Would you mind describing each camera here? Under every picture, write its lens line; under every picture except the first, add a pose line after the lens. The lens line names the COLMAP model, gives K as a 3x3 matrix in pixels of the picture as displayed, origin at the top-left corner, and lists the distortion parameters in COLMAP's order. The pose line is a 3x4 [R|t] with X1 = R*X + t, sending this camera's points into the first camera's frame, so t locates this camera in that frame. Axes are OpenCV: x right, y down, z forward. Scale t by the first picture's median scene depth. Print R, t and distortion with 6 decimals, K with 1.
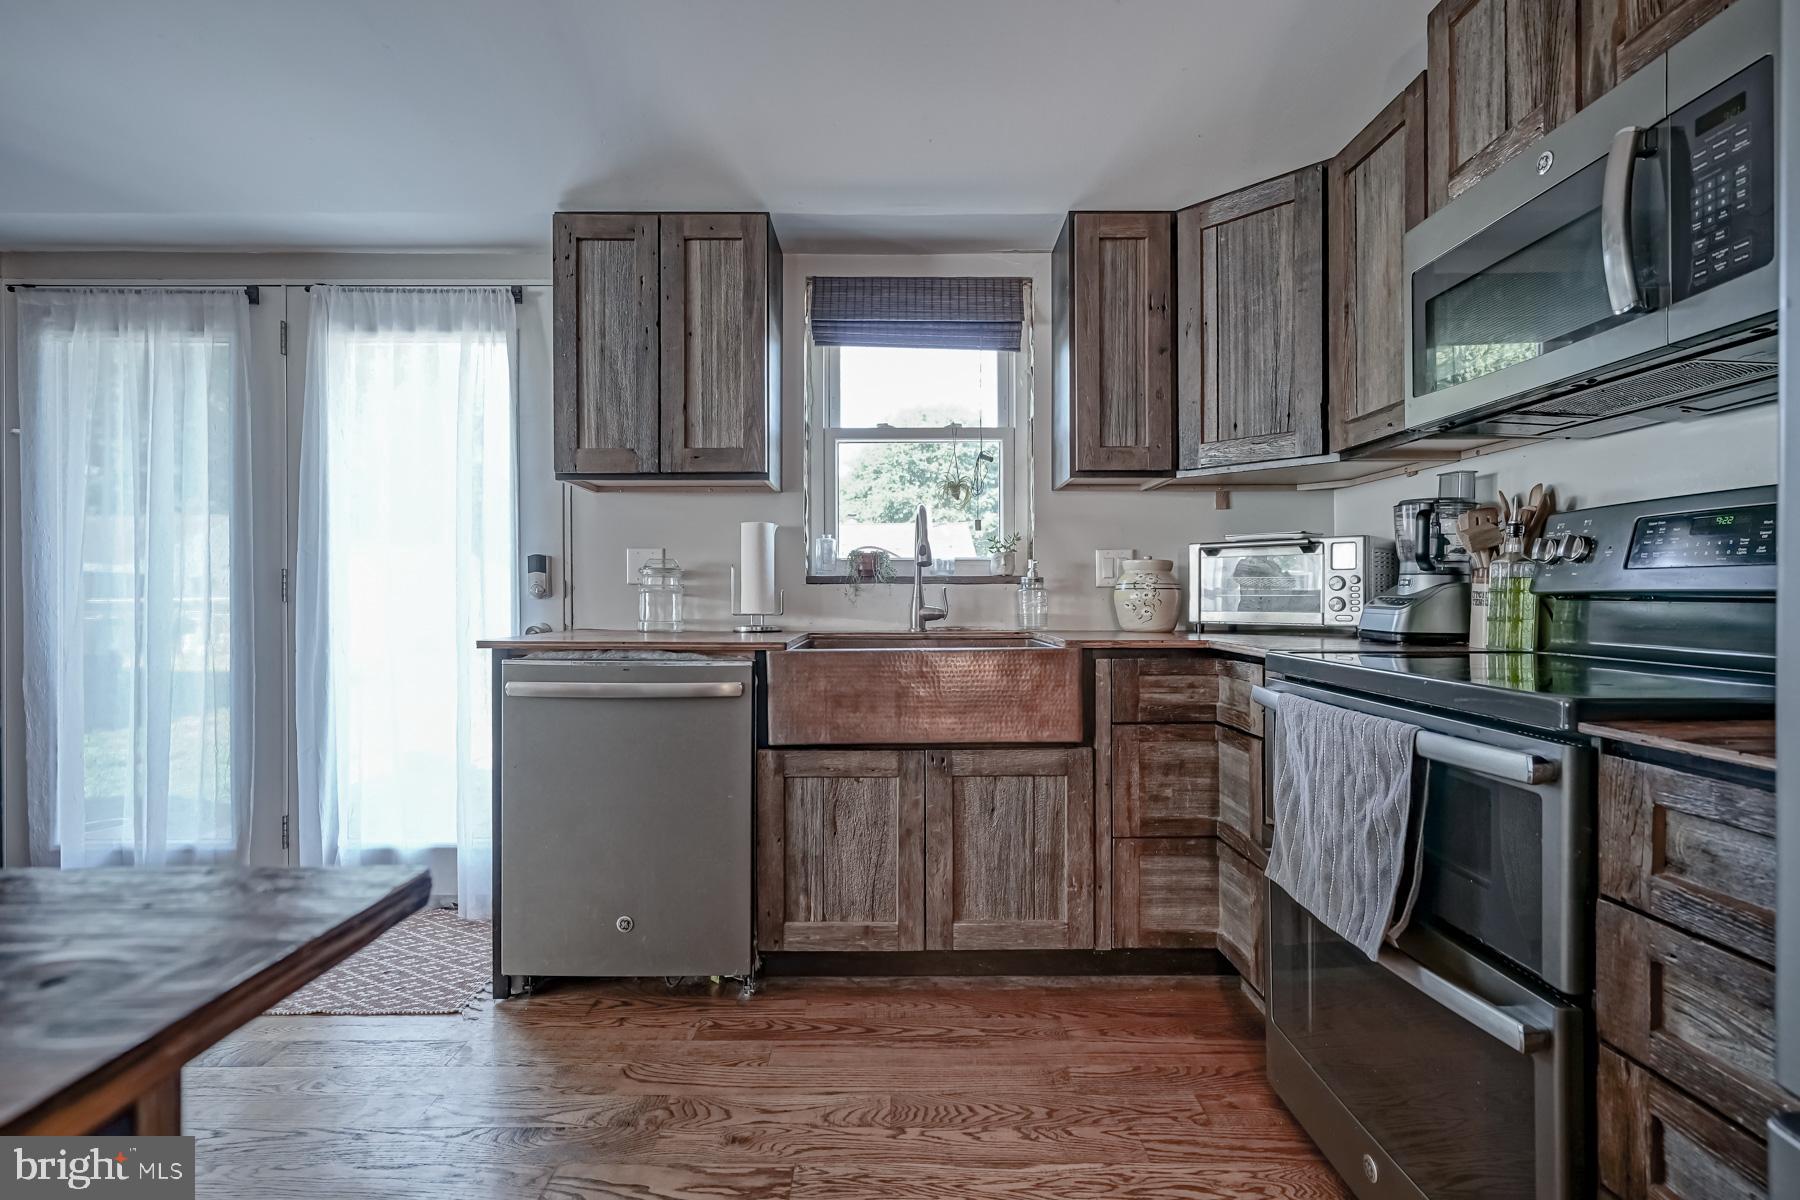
lens RADIAL K [[828.6, 0, 911.1], [0, 828.6, 598.4], [0, 0, 1]] dist [-0.001660, 0.000137]
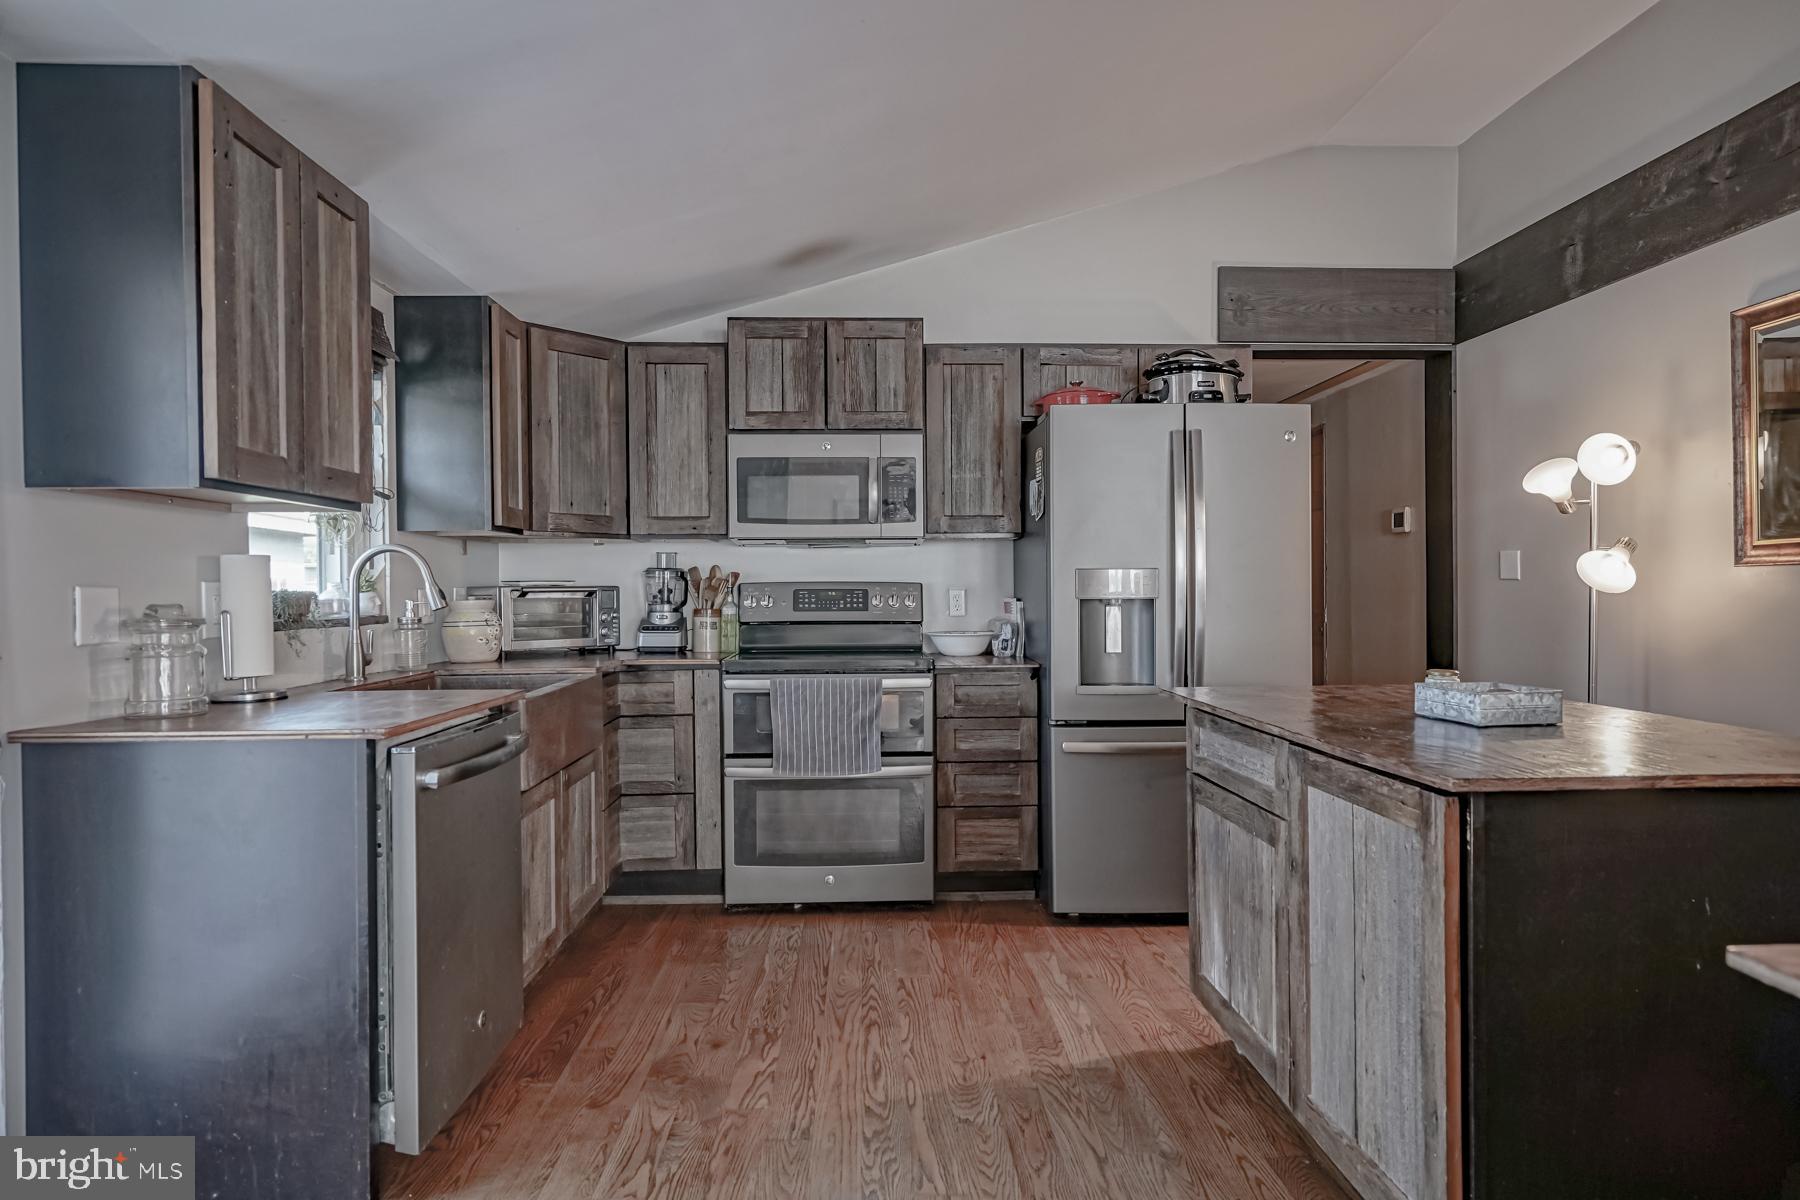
lens RADIAL K [[1025.6, 0, 899.2], [0, 1025.6, 594.2], [0, 0, 1]] dist [0.004325, 0.001505]
pose [[-0.029582, -0.006840, 0.999539, -1.862068], [0.008166, 0.999942, 0.007085, -0.093334], [-0.999529, 0.008371, -0.029525, 0.734428]]
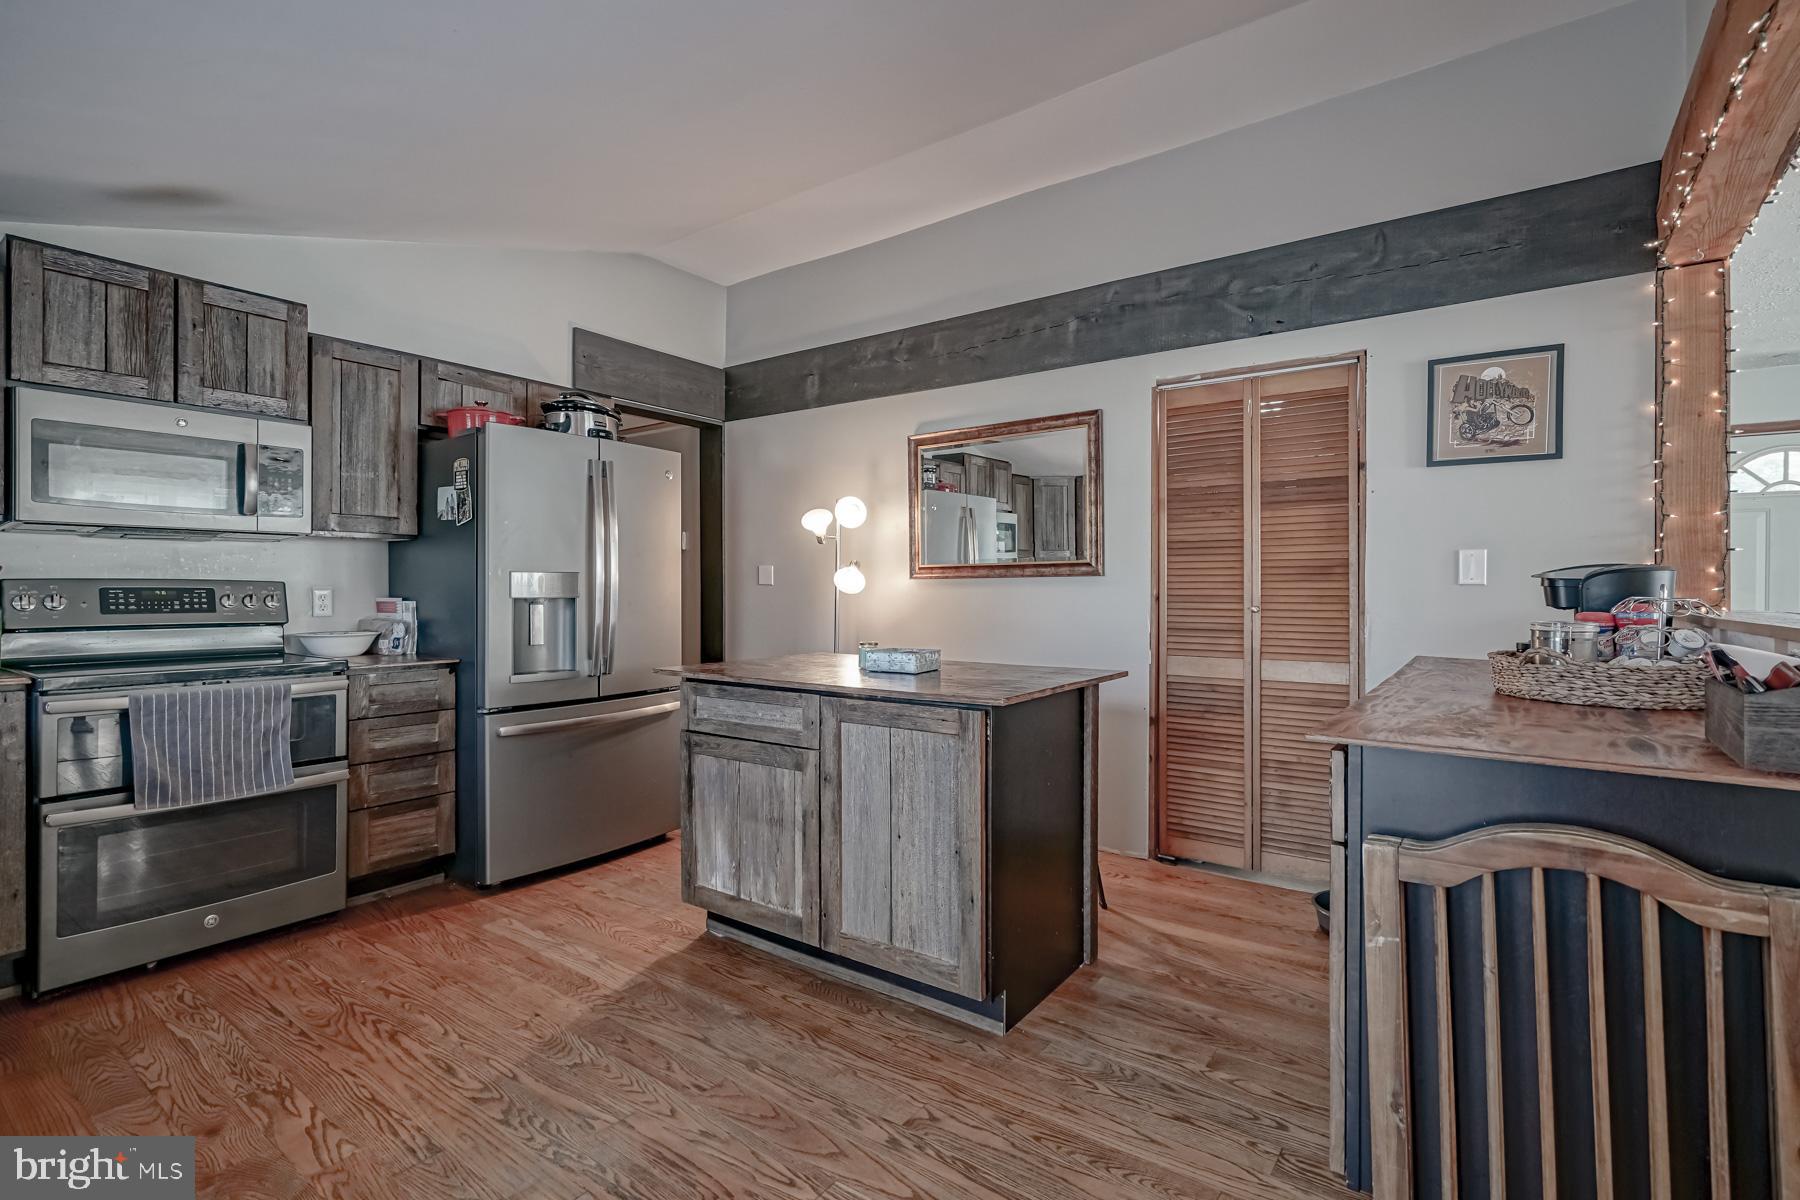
lens RADIAL K [[831.6, 0, 901.5], [0, 831.6, 585.0], [0, 0, 1]] dist [-0.000481, 0.000828]
pose [[-0.802840, 0.000008, 0.596195, -1.620058], [-0.001557, 0.999997, -0.002109, -0.093620], [-0.596193, -0.002622, -0.802837, 1.339192]]
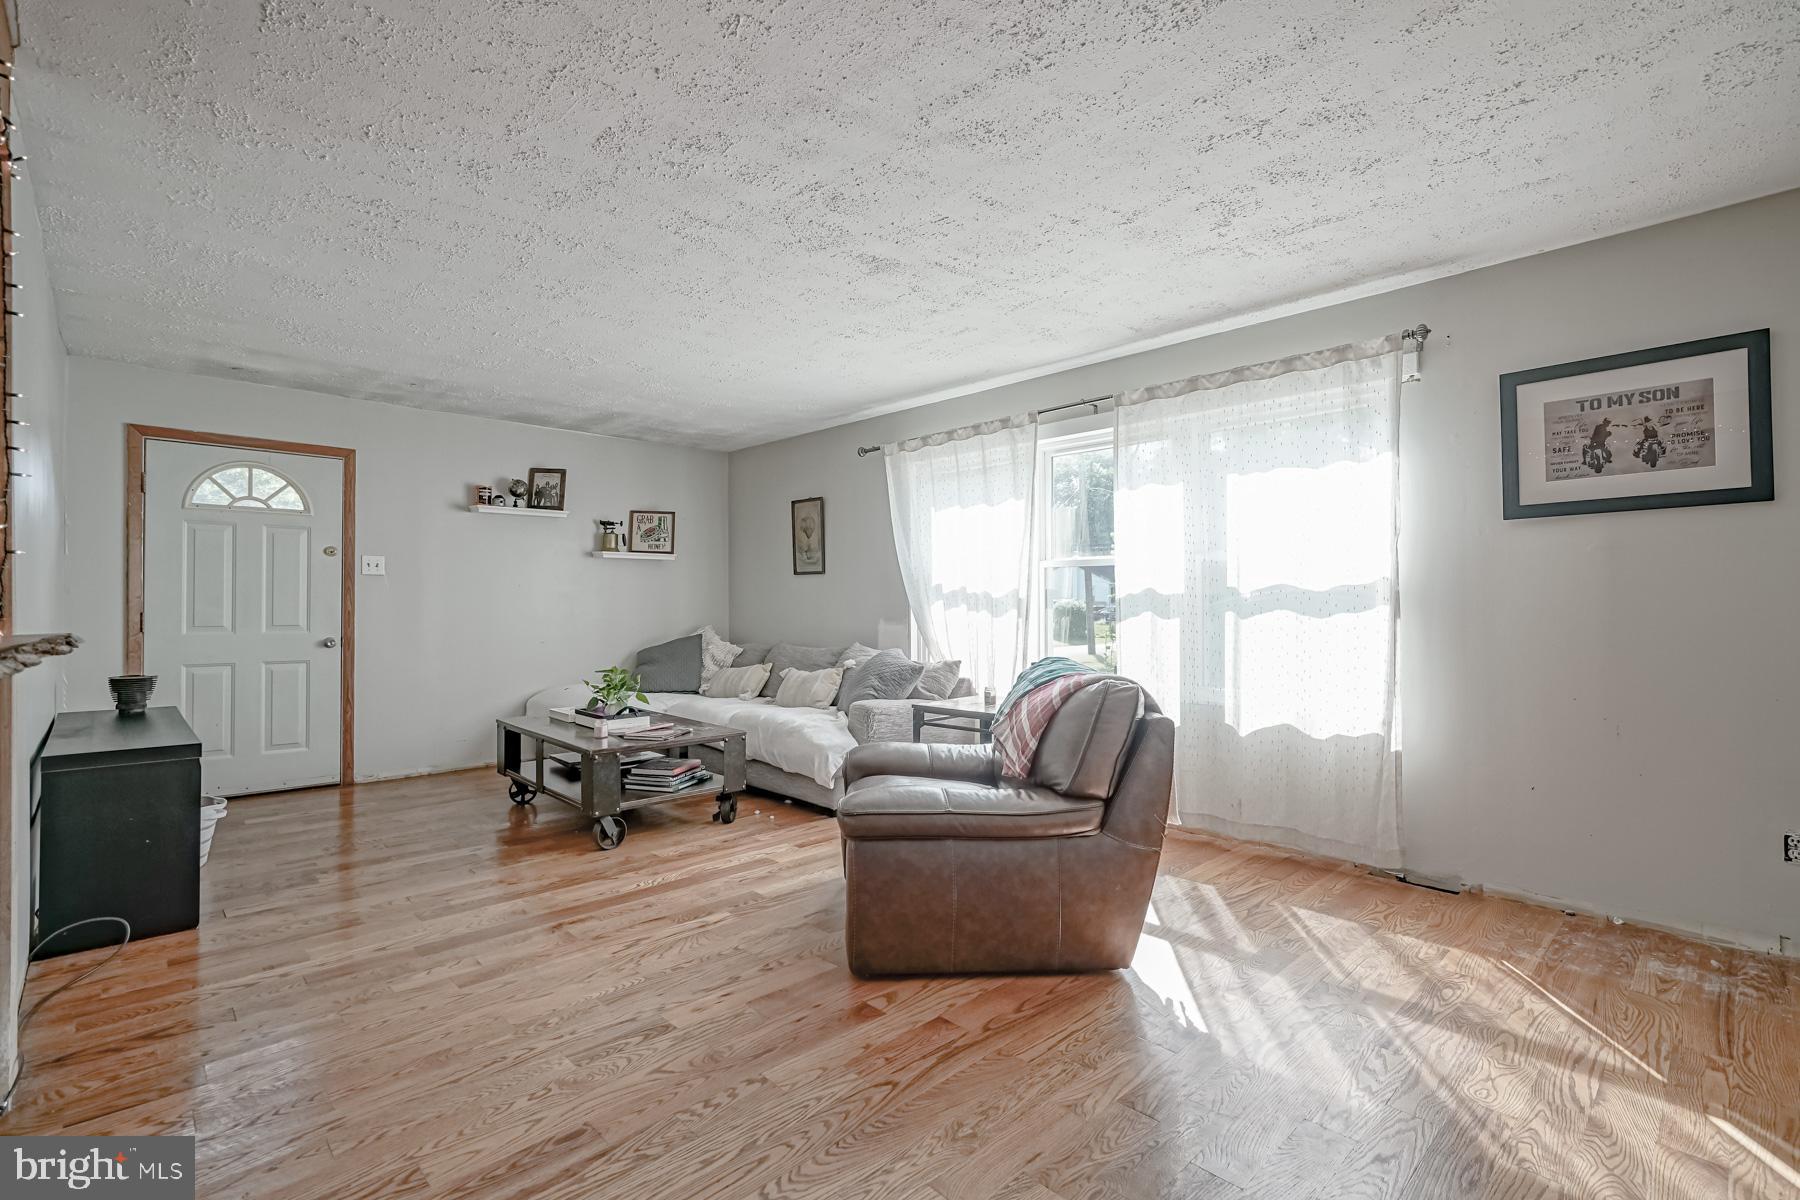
lens RADIAL K [[823.8, 0, 897.1], [0, 823.8, 594.0], [0, 0, 1]] dist [-0.002856, 0.000476]
pose [[-0.727538, -0.005286, -0.686047, -2.059461], [0.001002, 0.999961, -0.008768, -0.094610], [0.686066, -0.007066, -0.727505, 0.842492]]
